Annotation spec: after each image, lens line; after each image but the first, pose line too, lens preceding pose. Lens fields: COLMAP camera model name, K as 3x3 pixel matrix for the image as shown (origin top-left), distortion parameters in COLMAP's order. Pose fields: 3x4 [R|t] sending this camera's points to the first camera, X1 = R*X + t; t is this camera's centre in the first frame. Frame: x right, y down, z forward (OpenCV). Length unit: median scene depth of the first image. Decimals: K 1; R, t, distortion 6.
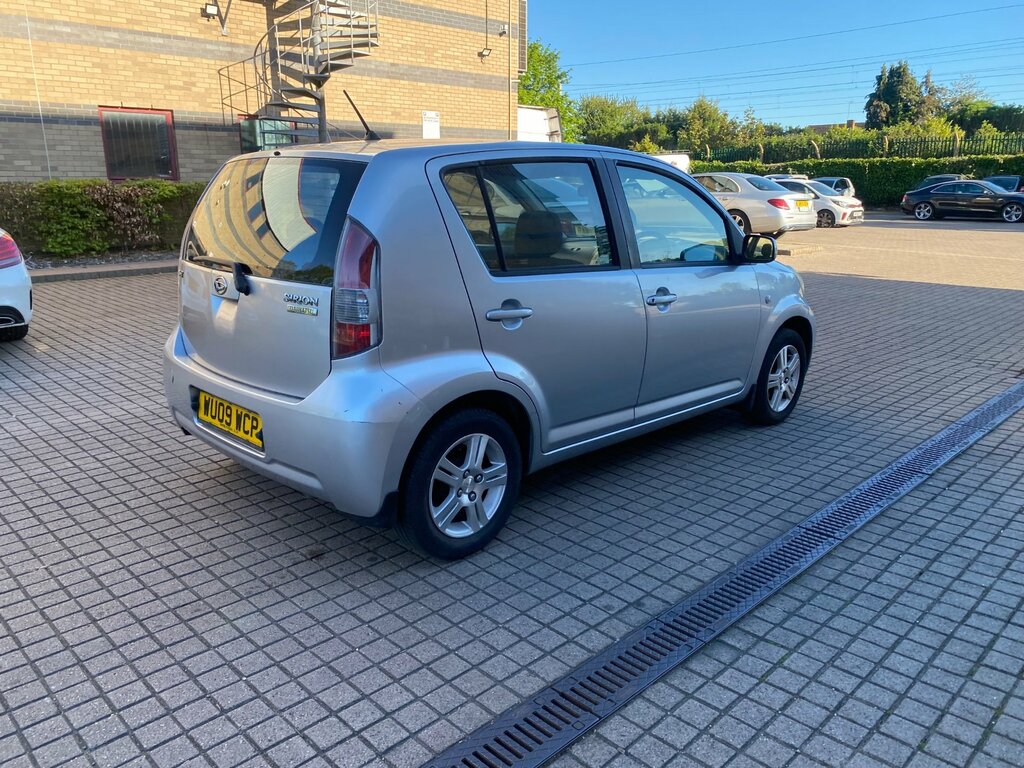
lens RADIAL K [[781.5, 0, 500.5], [0, 781.5, 394.8], [0, 0, 1]] dist [0.011157, -0.004664]
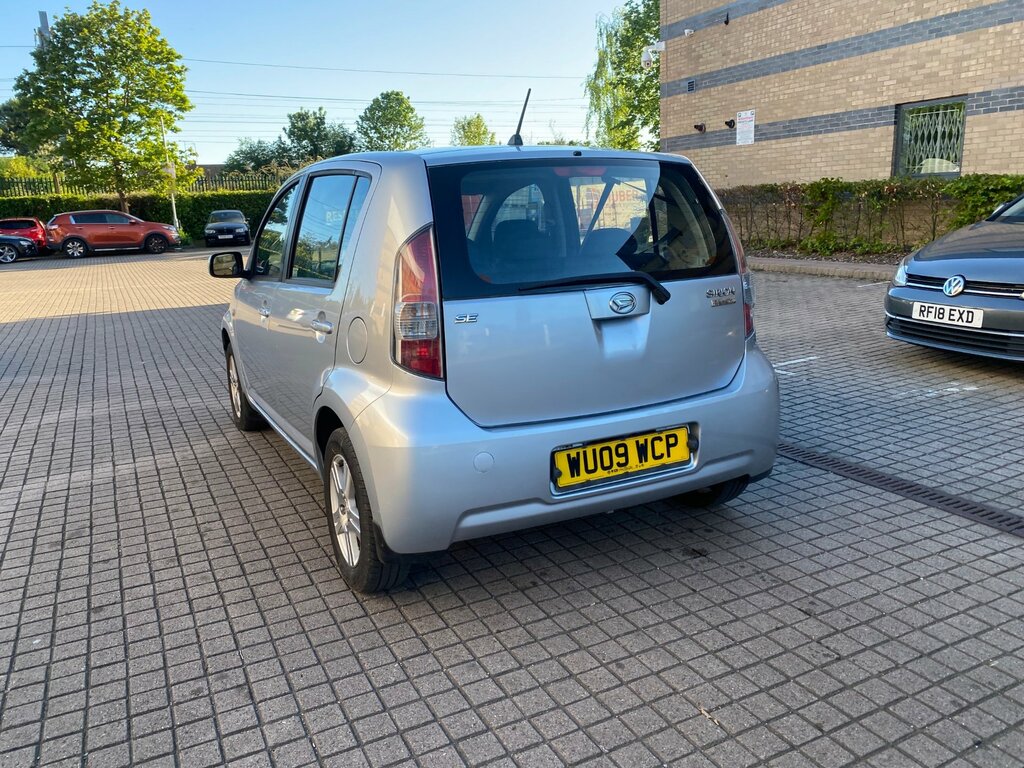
lens RADIAL K [[781.5, 0, 499.6], [0, 781.5, 386.0], [0, 0, 1]] dist [0.011157, -0.004664]
pose [[0.306542, -0.226413, 0.924537, -0.902539], [0.288368, 0.947743, 0.136484, -0.155519], [-0.907125, 0.224769, 0.355813, 0.625443]]
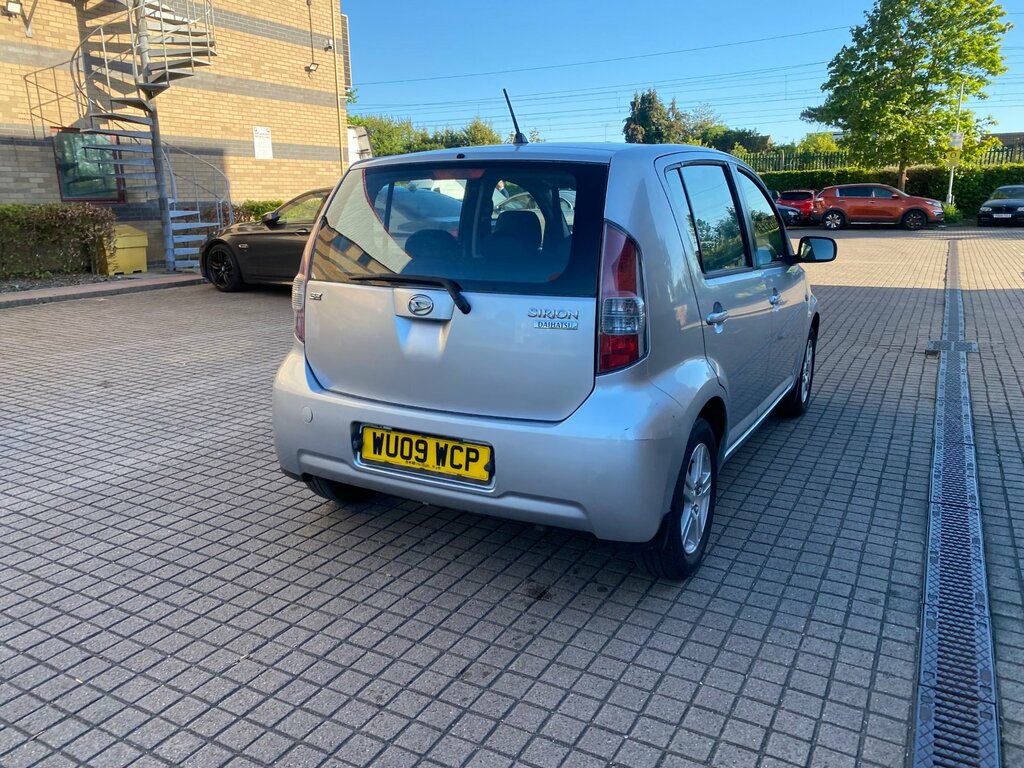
lens RADIAL K [[781.5, 0, 501.7], [0, 781.5, 394.7], [0, 0, 1]] dist [0.011157, -0.004664]
pose [[0.959865, -0.080730, 0.268593, -0.383565], [0.087112, 0.996127, -0.011906, -0.014520], [-0.266592, 0.034826, 0.963180, 0.097105]]
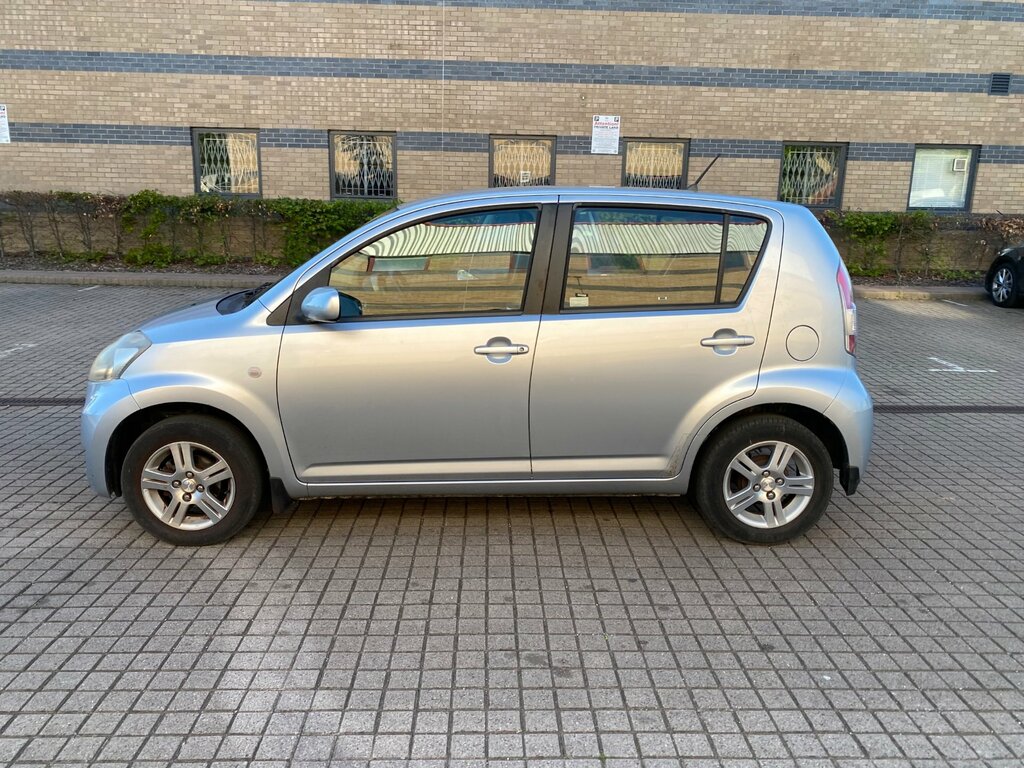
lens RADIAL K [[781.5, 0, 501.6], [0, 781.5, 377.9], [0, 0, 1]] dist [0.011157, -0.004664]
pose [[-0.729746, -0.163537, 0.663873, -0.663372], [0.162914, 0.901417, 0.401132, -0.496465], [-0.664026, 0.400879, -0.631162, 1.721322]]
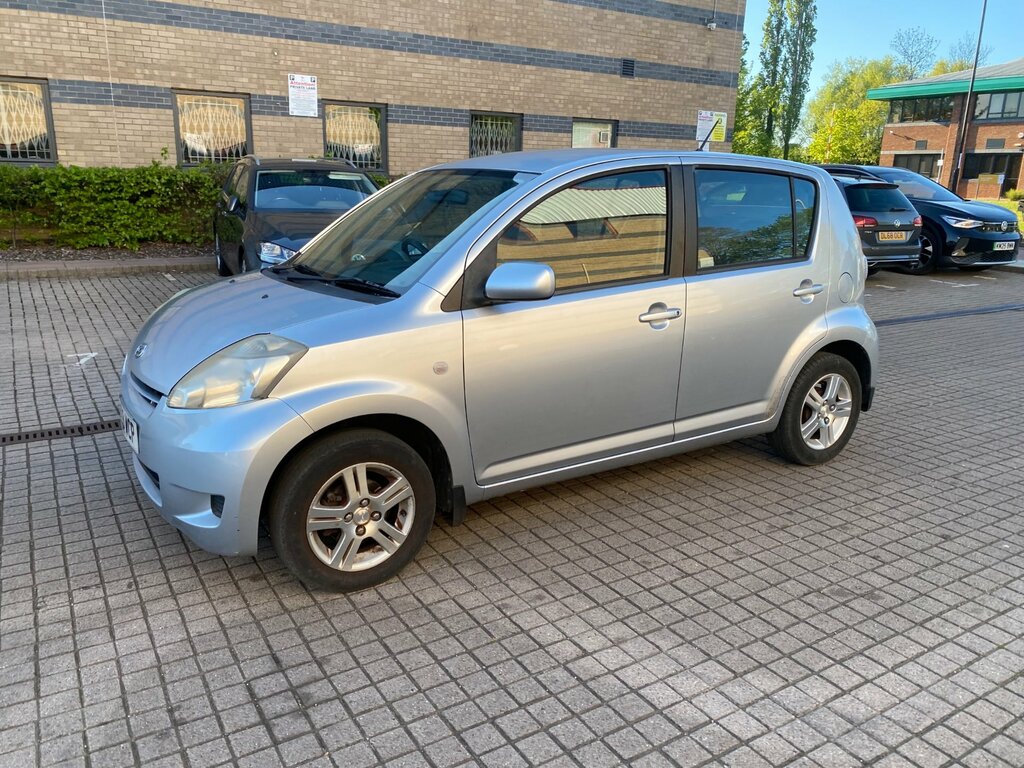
lens RADIAL K [[781.5, 0, 500.2], [0, 781.5, 395.0], [0, 0, 1]] dist [0.011157, -0.004664]
pose [[-0.973374, -0.077778, 0.215625, -0.129850], [0.043364, 0.861208, 0.506399, -0.543167], [-0.225085, 0.502265, -0.834905, 1.953474]]
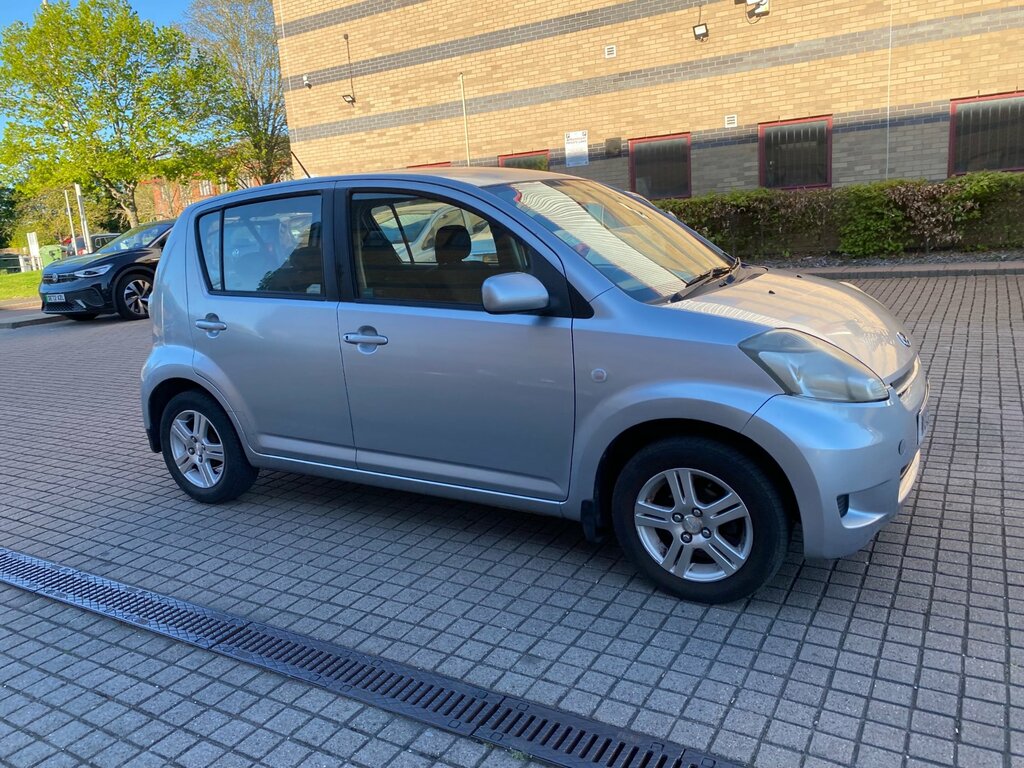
lens RADIAL K [[781.5, 0, 500.7], [0, 781.5, 378.5], [0, 0, 1]] dist [0.011157, -0.004664]
pose [[0.249809, 0.179697, -0.951475, 0.989670], [-0.184922, 0.973397, 0.135286, -0.204601], [0.950473, 0.142154, 0.276393, 0.816653]]
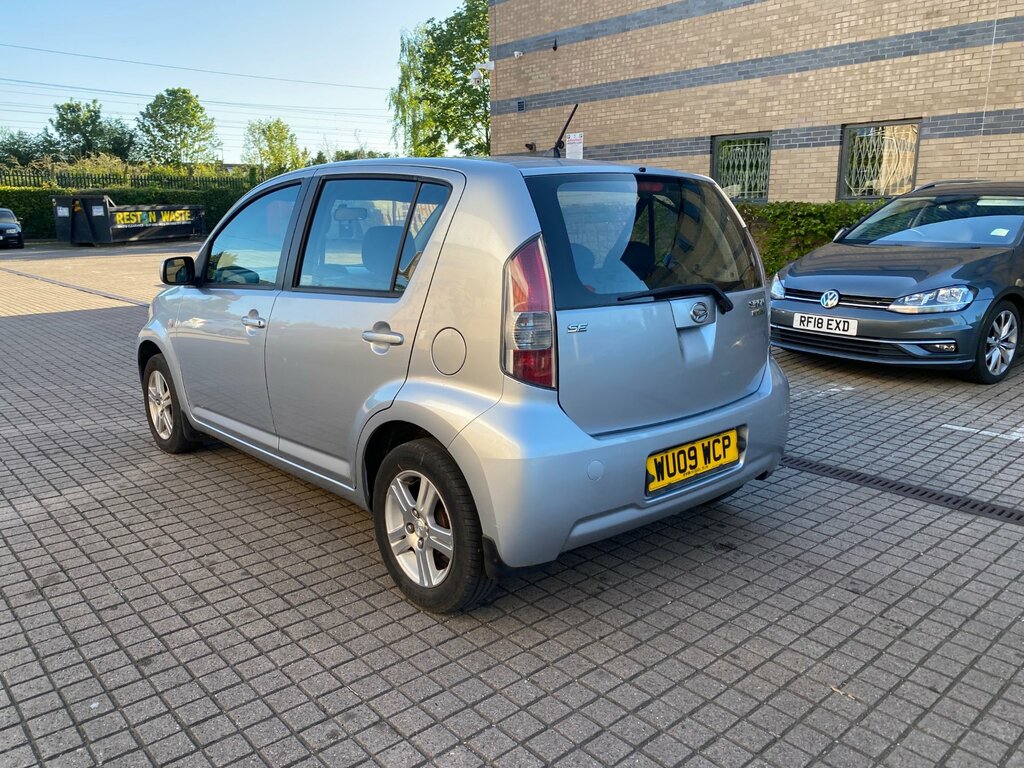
lens RADIAL K [[781.5, 0, 499.3], [0, 781.5, 385.1], [0, 0, 1]] dist [0.011157, -0.004664]
pose [[0.054238, -0.216585, 0.974756, -0.945667], [0.268126, 0.943500, 0.194721, -0.222332], [-0.961856, 0.250796, 0.109245, 0.853655]]
